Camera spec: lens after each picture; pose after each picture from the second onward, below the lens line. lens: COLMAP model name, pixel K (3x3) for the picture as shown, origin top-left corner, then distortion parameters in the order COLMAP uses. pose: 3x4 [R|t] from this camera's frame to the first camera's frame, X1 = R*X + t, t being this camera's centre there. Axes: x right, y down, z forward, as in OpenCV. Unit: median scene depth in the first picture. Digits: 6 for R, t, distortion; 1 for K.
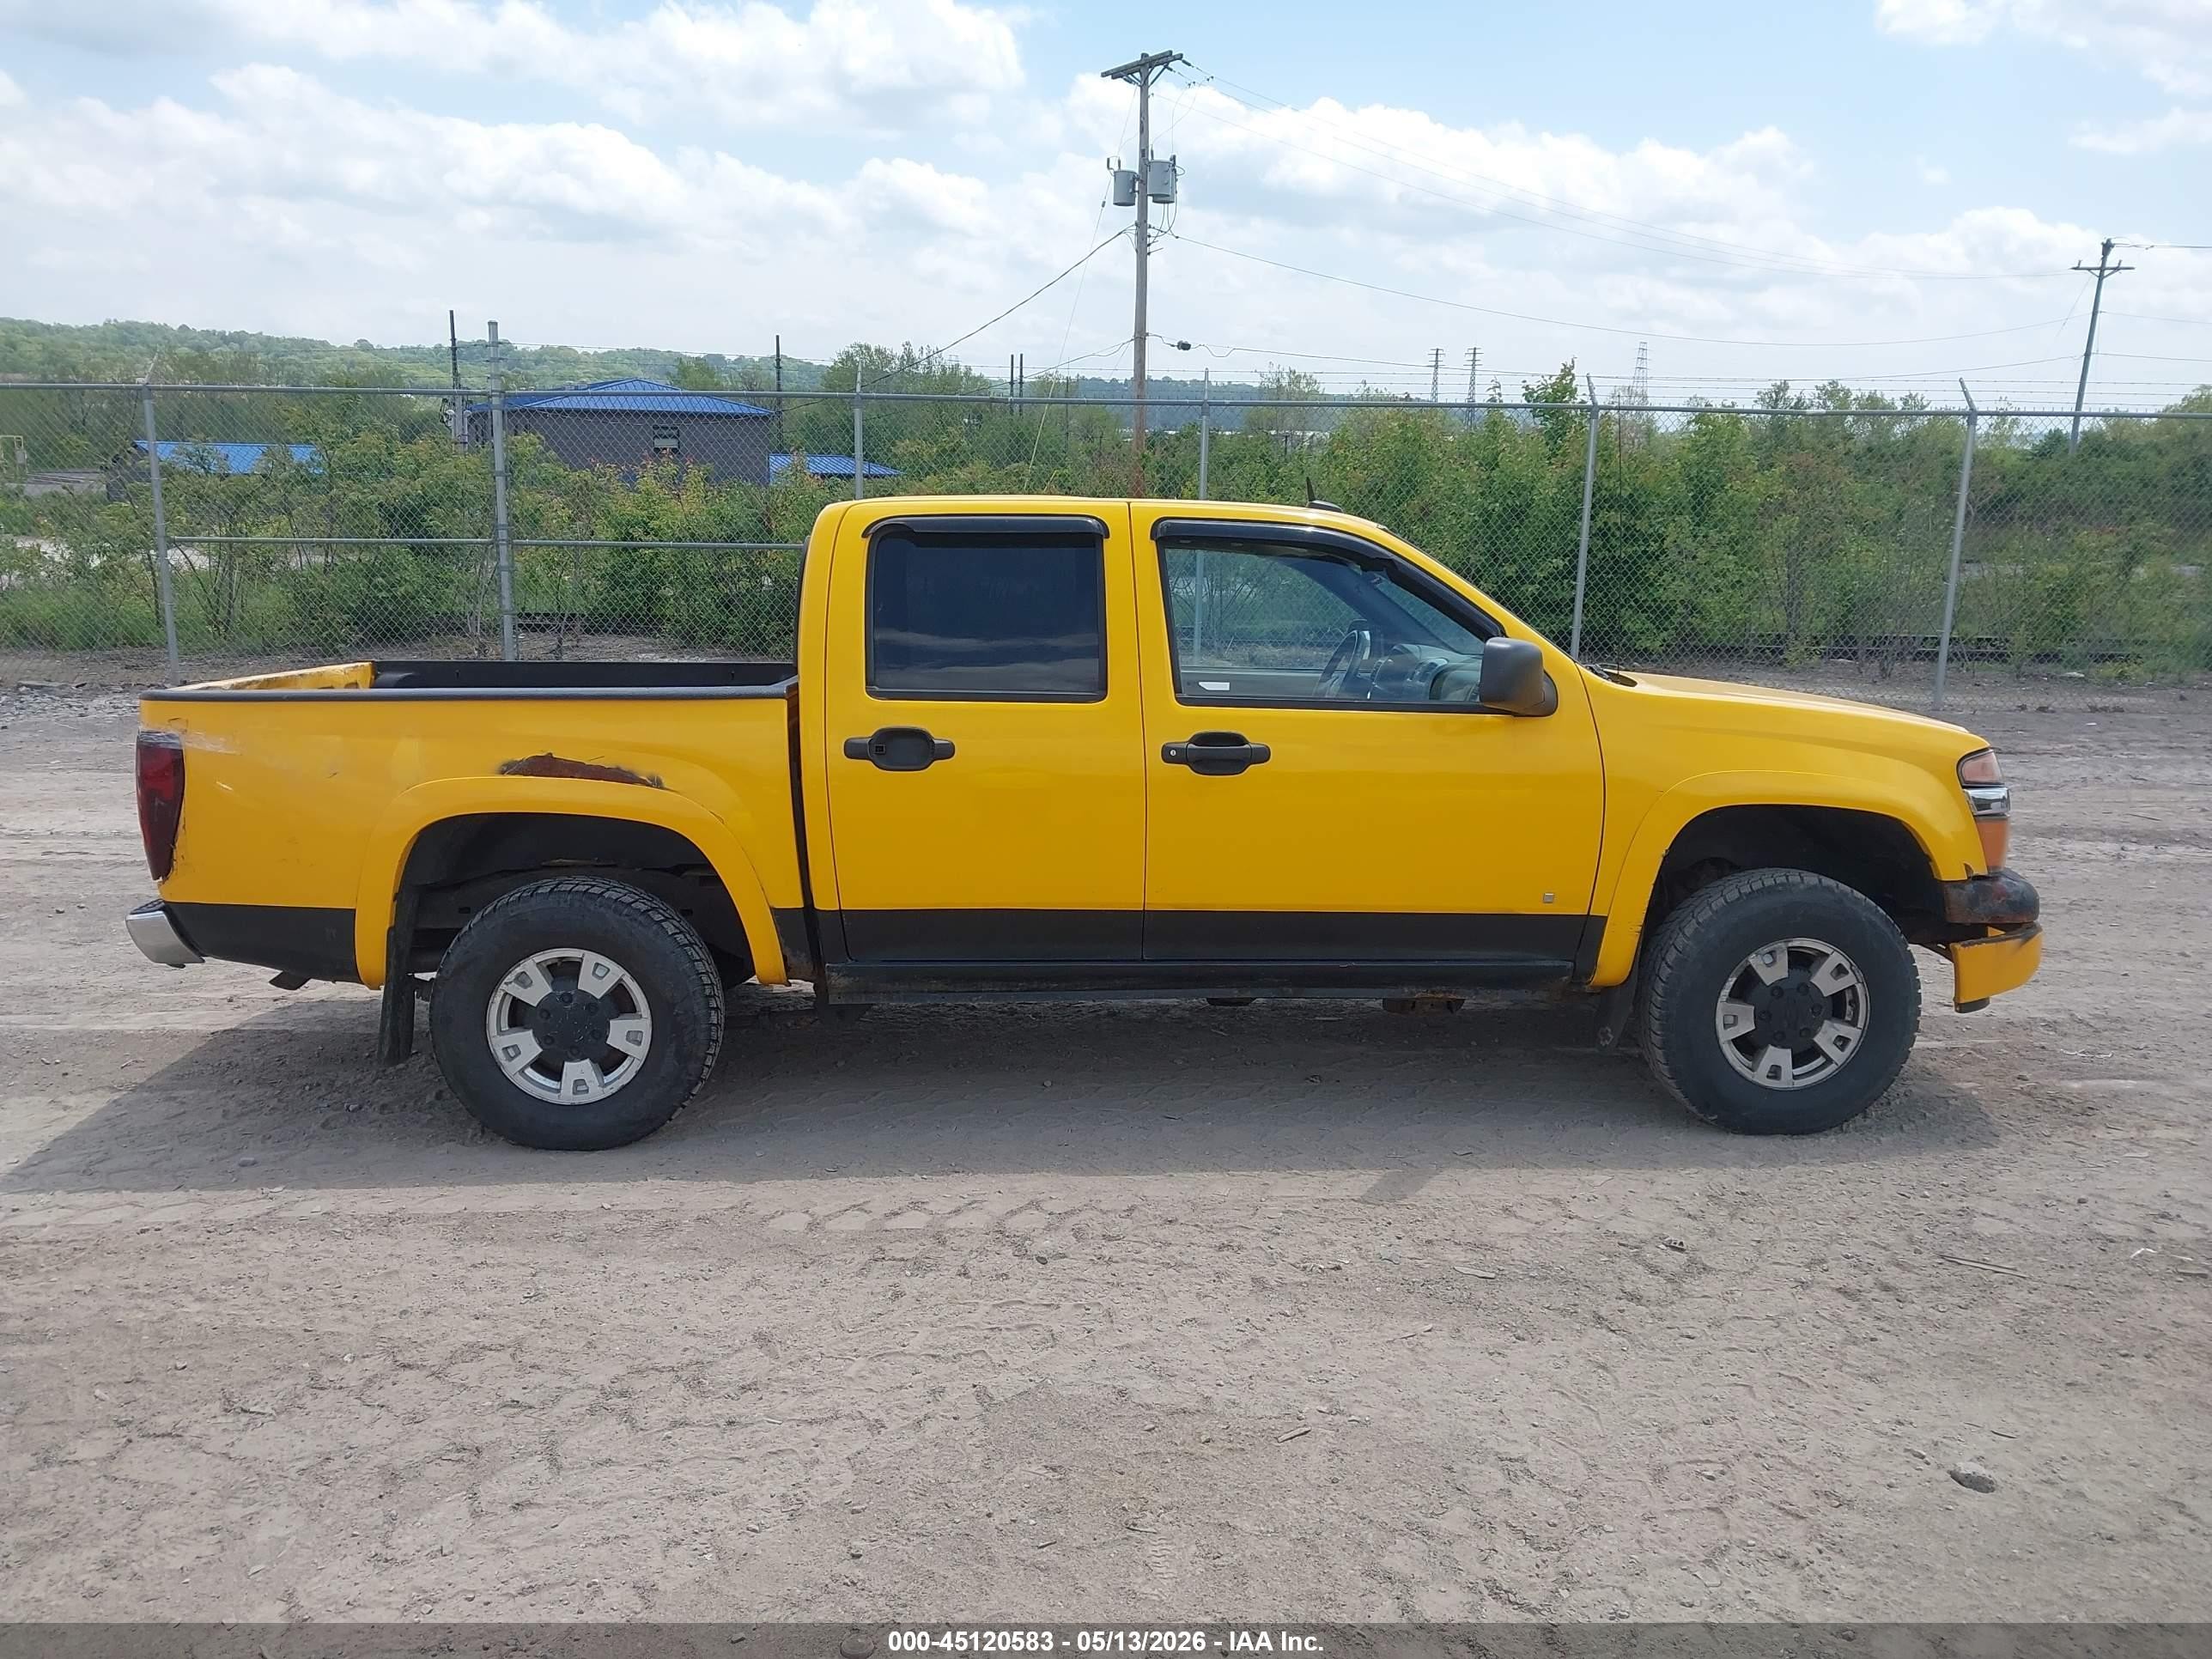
lens RADIAL K [[1776.2, 0, 1093.9], [0, 1776.2, 831.9], [0, 0, 1]] dist [0.016015, -0.006047]
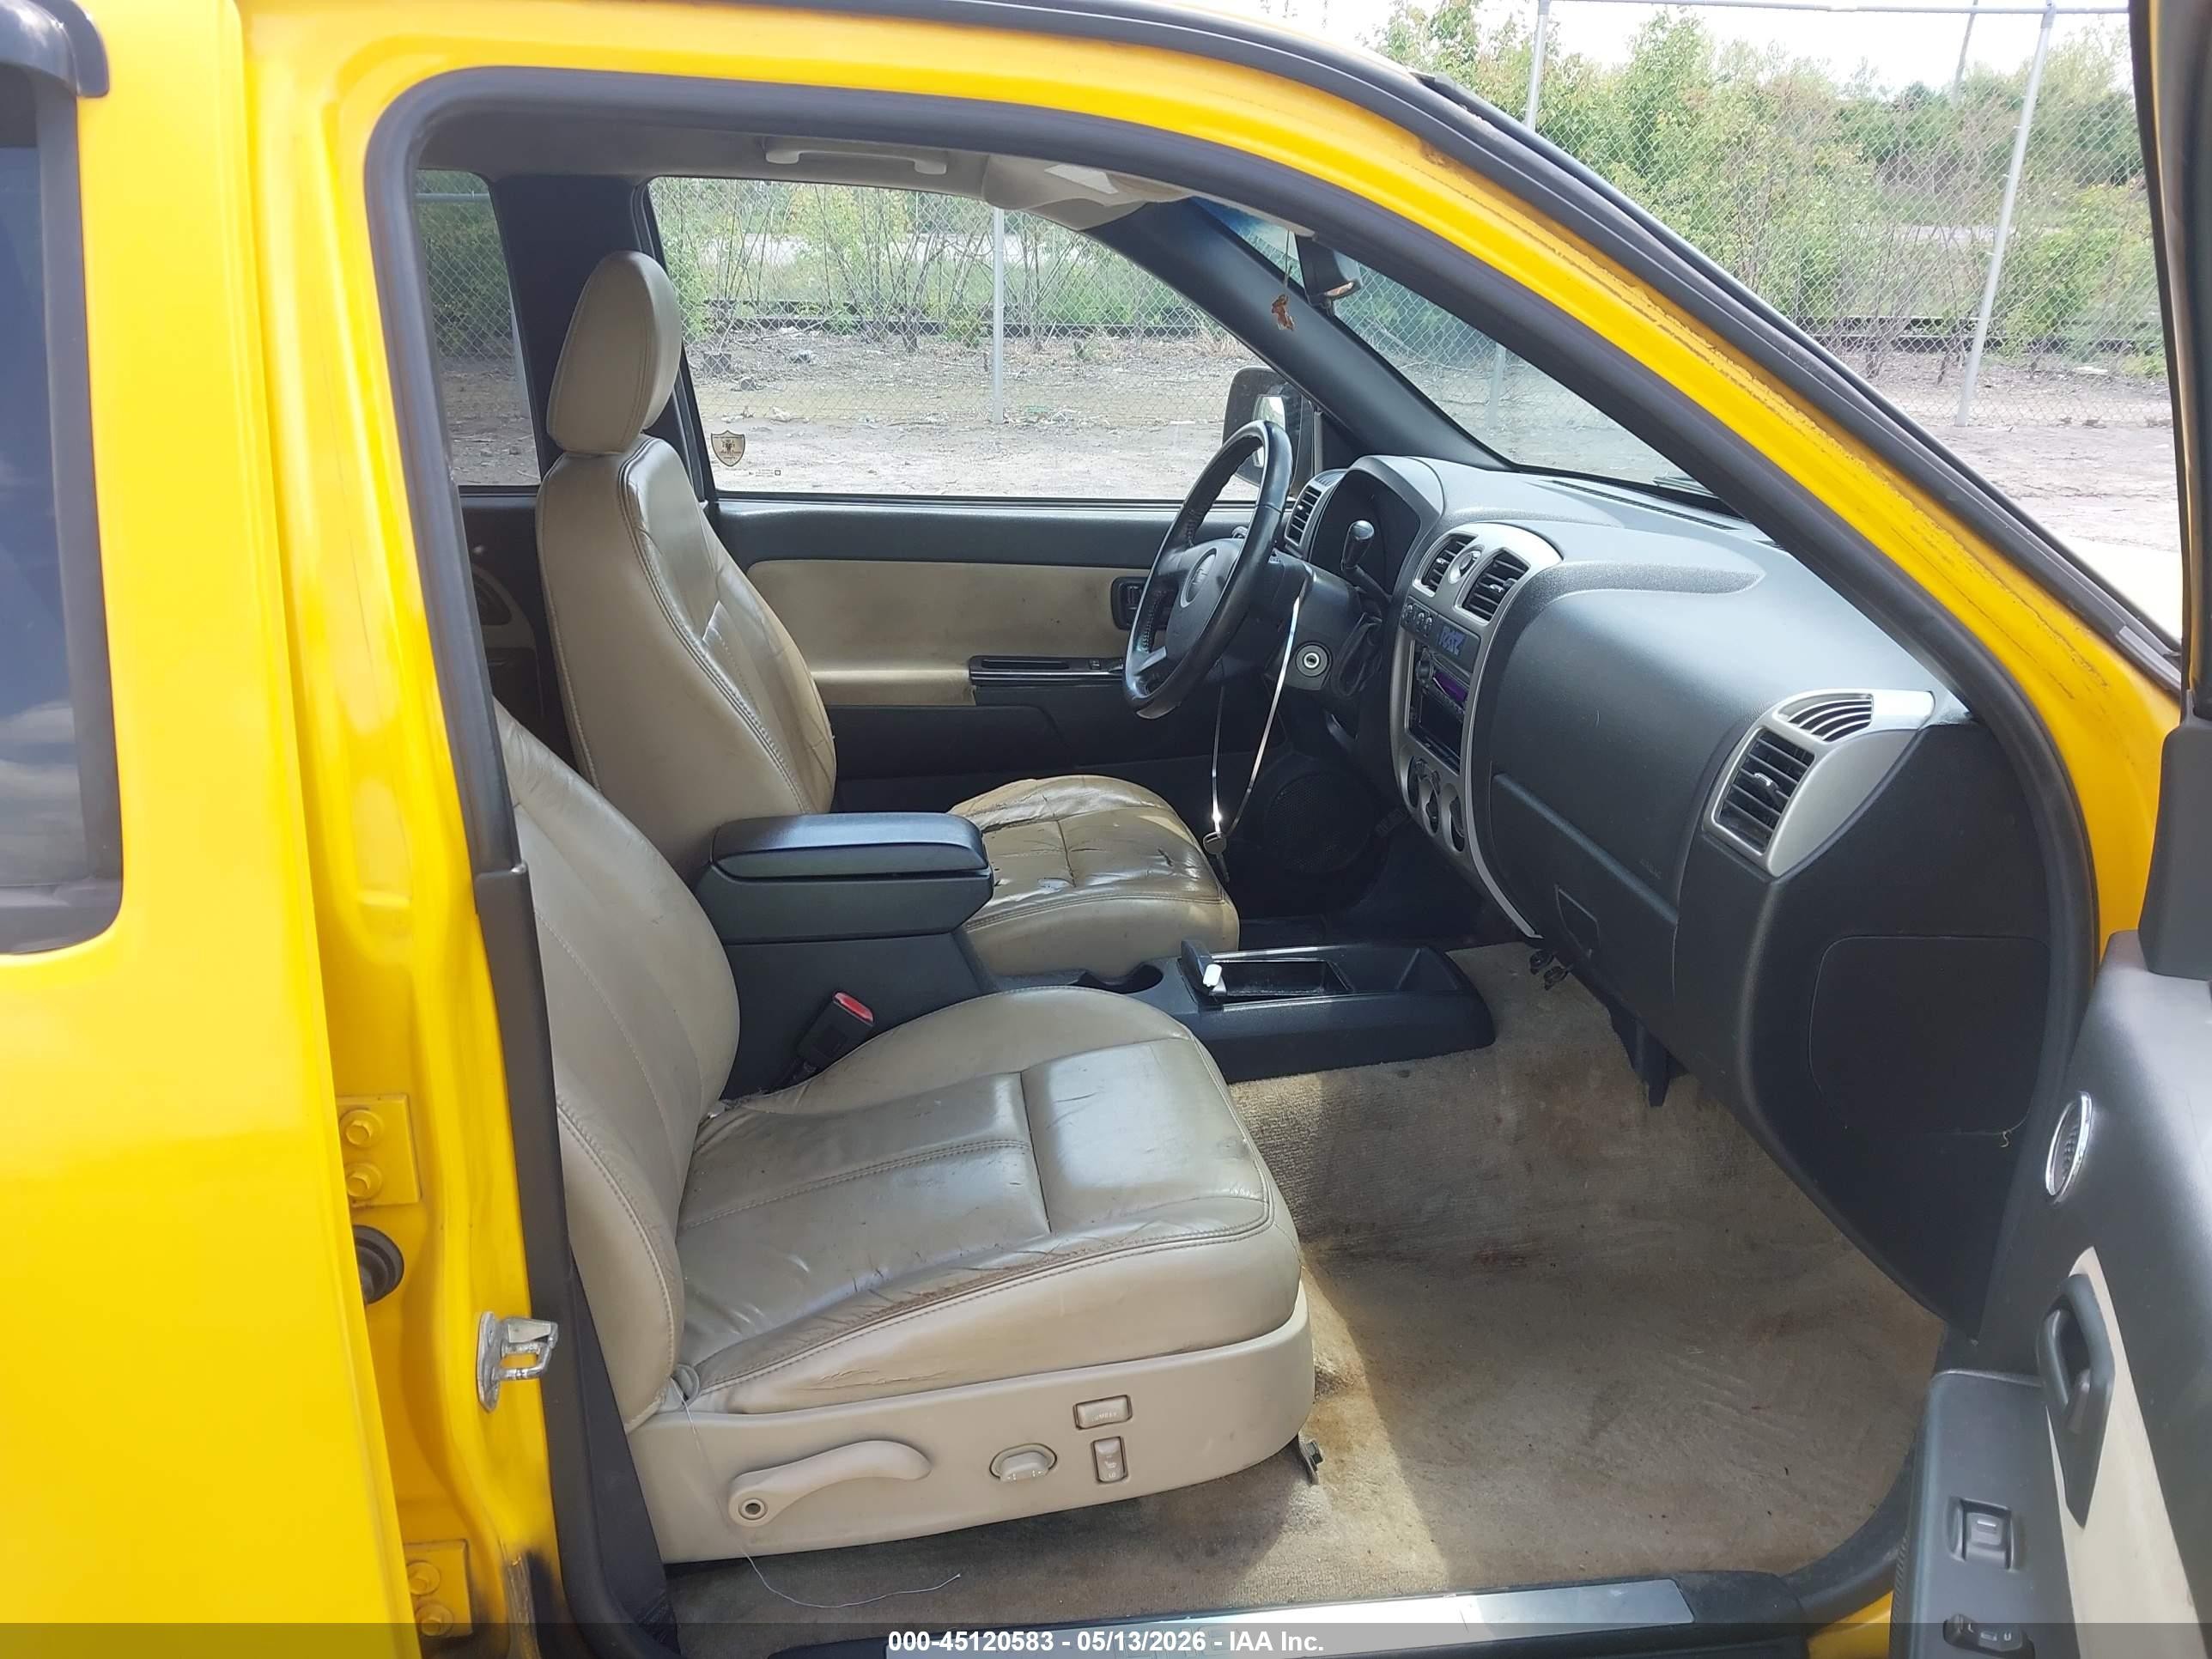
lens RADIAL K [[1776.2, 0, 1111.2], [0, 1776.2, 838.9], [0, 0, 1]] dist [0.016015, -0.006047]
pose [[0.995621, -0.023299, 0.090530, 0.031560], [0.006141, 0.982651, 0.185362, -0.037446], [-0.093279, -0.183994, 0.978491, 0.243868]]
